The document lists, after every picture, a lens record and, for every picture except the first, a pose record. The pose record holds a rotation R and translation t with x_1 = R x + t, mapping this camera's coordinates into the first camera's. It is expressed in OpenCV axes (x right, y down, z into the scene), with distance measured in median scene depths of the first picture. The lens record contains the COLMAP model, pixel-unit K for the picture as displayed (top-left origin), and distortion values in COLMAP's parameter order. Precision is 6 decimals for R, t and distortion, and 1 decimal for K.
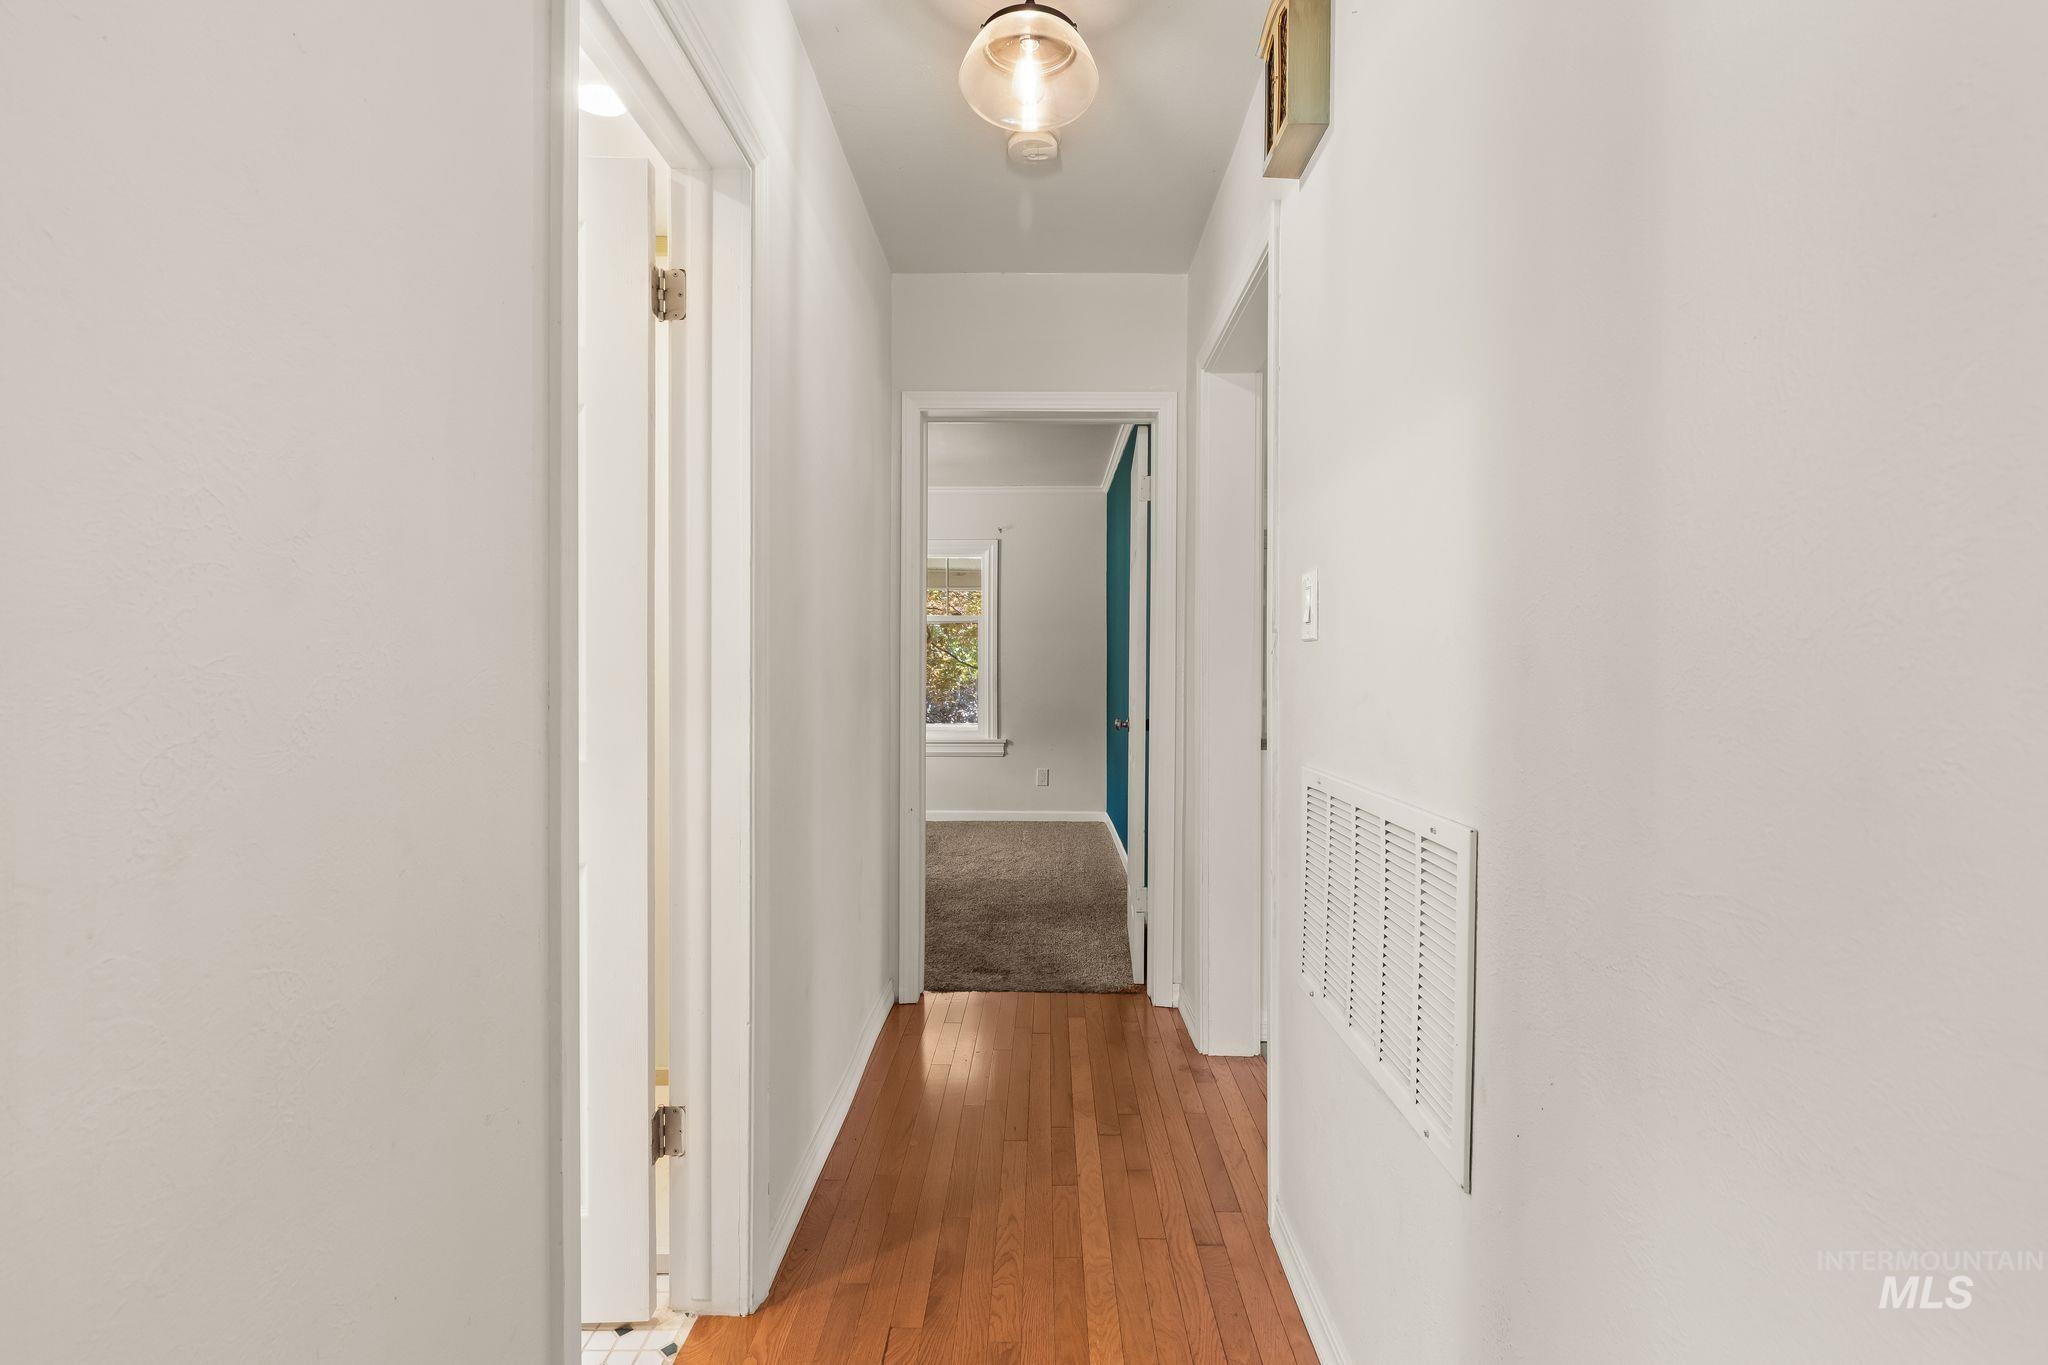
lens RADIAL K [[932.4, 0, 1020.2], [0, 932.4, 661.8], [0, 0, 1]] dist [0.000040, -0.000360]
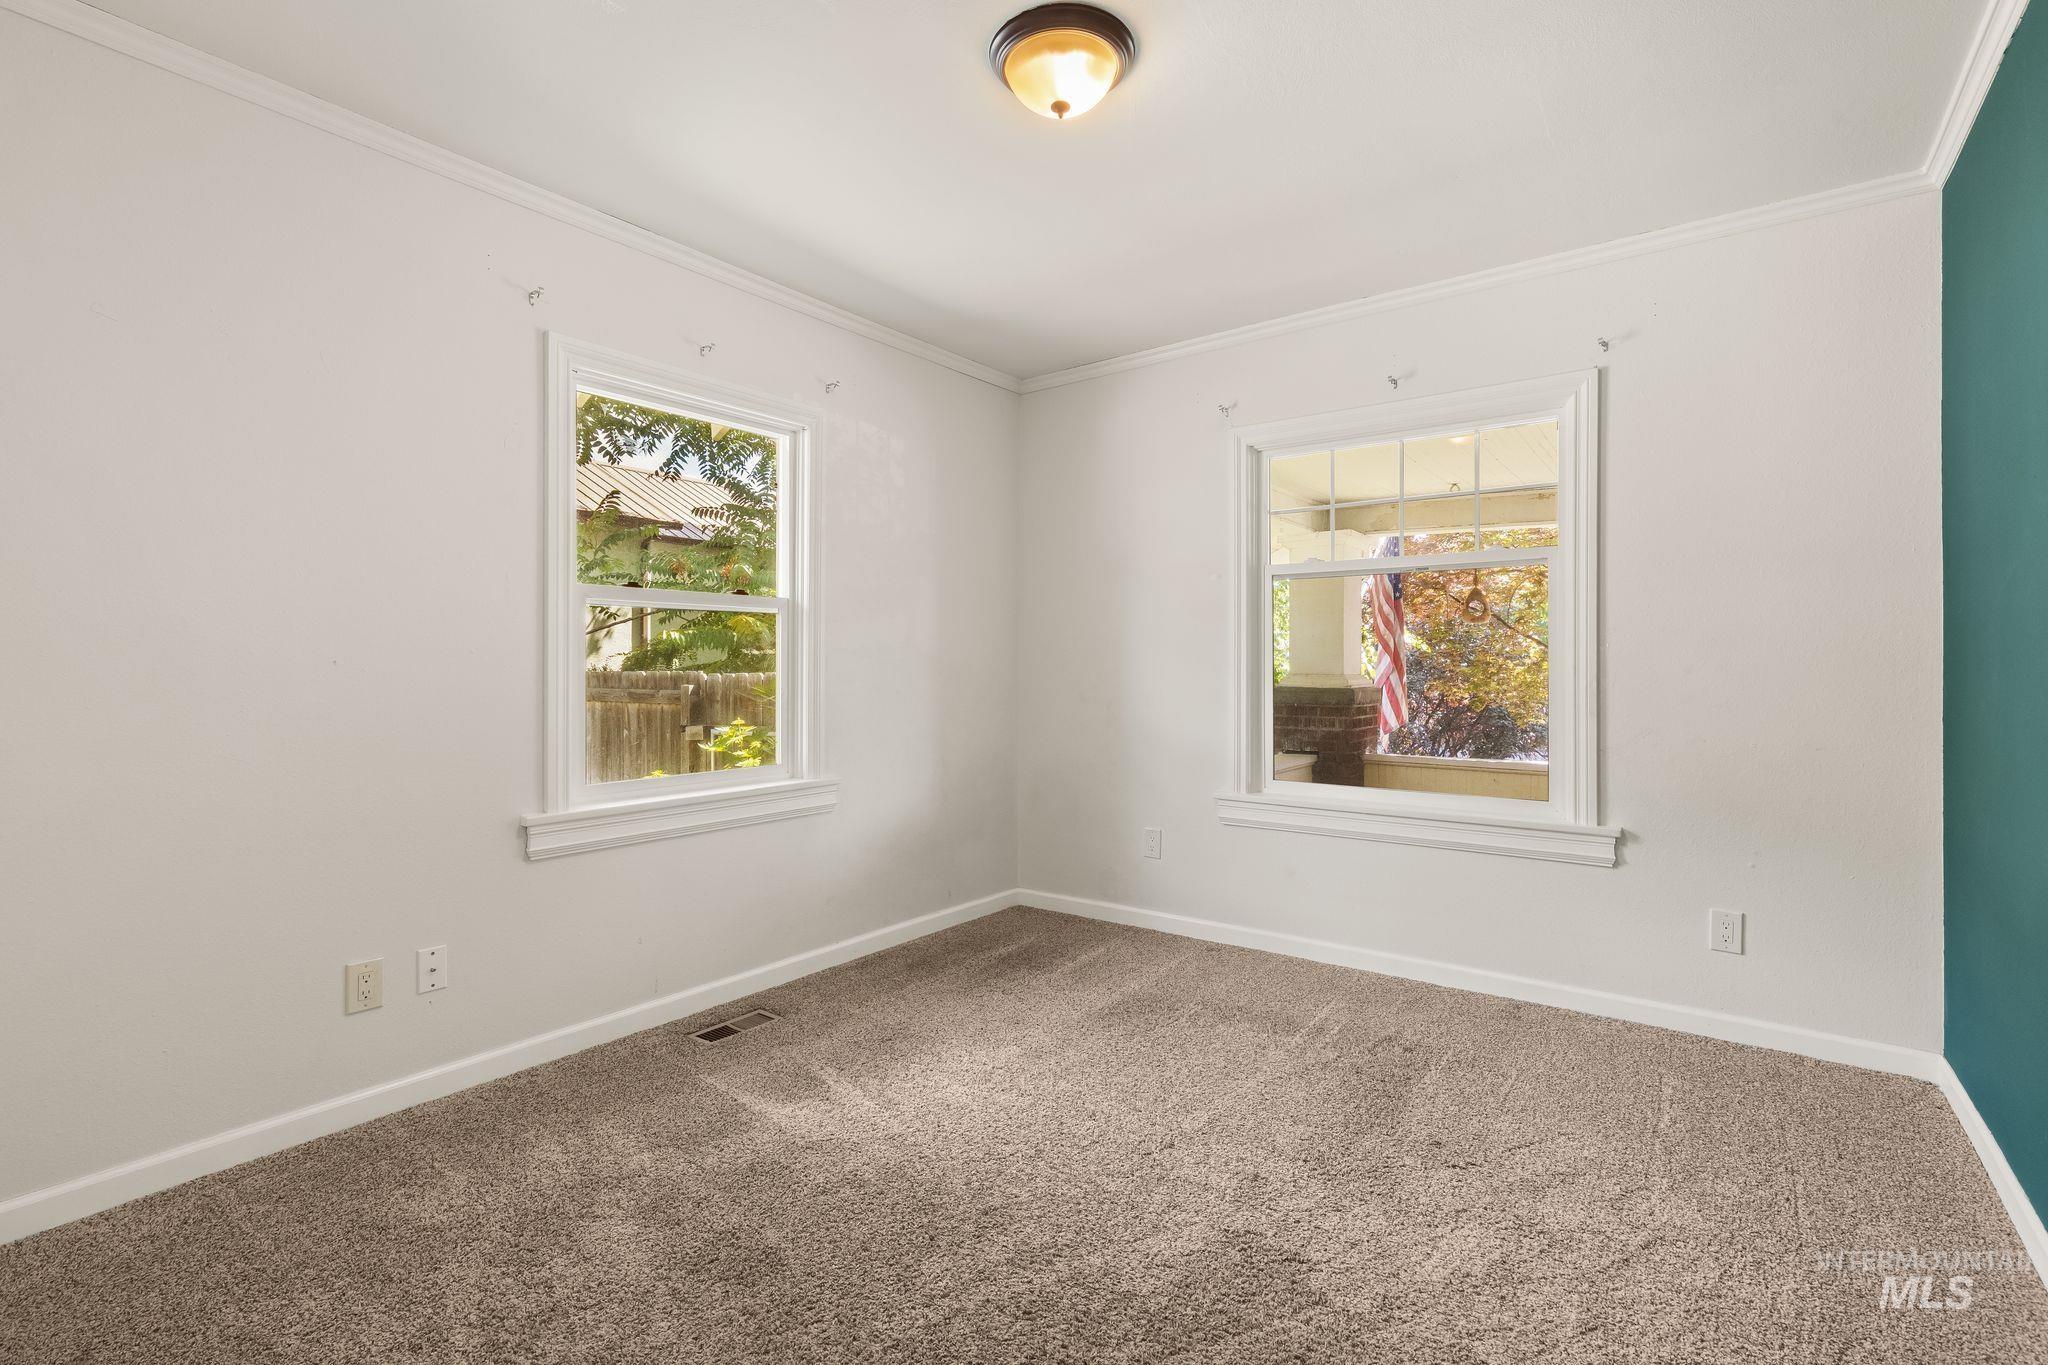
lens RADIAL K [[940.1, 0, 1030.3], [0, 940.1, 648.7], [0, 0, 1]] dist [0.000793, -0.000384]
pose [[0.818102, -0.001746, -0.575070, 0.012003], [-0.001602, 0.999985, -0.005316, 0.002853], [0.575070, 0.005270, 0.818087, 0.495850]]
